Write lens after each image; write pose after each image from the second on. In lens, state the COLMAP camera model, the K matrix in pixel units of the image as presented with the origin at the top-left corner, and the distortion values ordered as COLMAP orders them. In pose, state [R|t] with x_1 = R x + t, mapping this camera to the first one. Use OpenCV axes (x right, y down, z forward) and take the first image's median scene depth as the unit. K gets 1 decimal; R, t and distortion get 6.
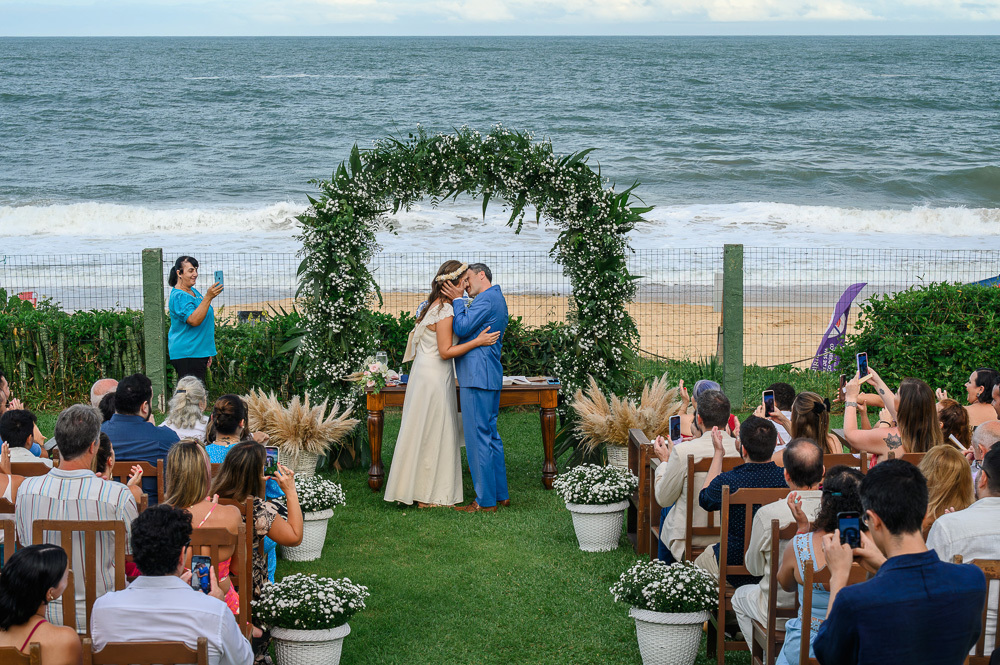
lens RADIAL K [[2088.2, 0, 499.1], [0, 2088.2, 314.9], [0, 0, 1]] dist [-0.000088, 0.000000]
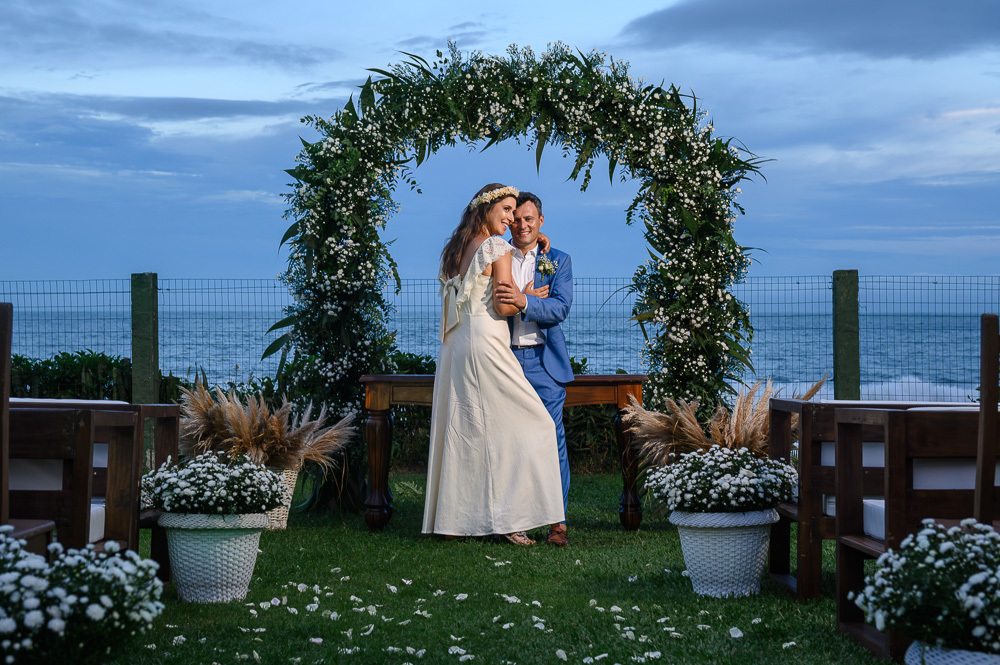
lens RADIAL K [[1481.1, 0, 490.2], [0, 1481.1, 321.3], [0, 0, 1]] dist [0.005632, 0.000000]
pose [[0.998771, 0.003157, -0.049458, 0.001960], [-0.010043, 0.990154, -0.139620, 0.081183], [0.048530, 0.139945, 0.988969, 0.494688]]
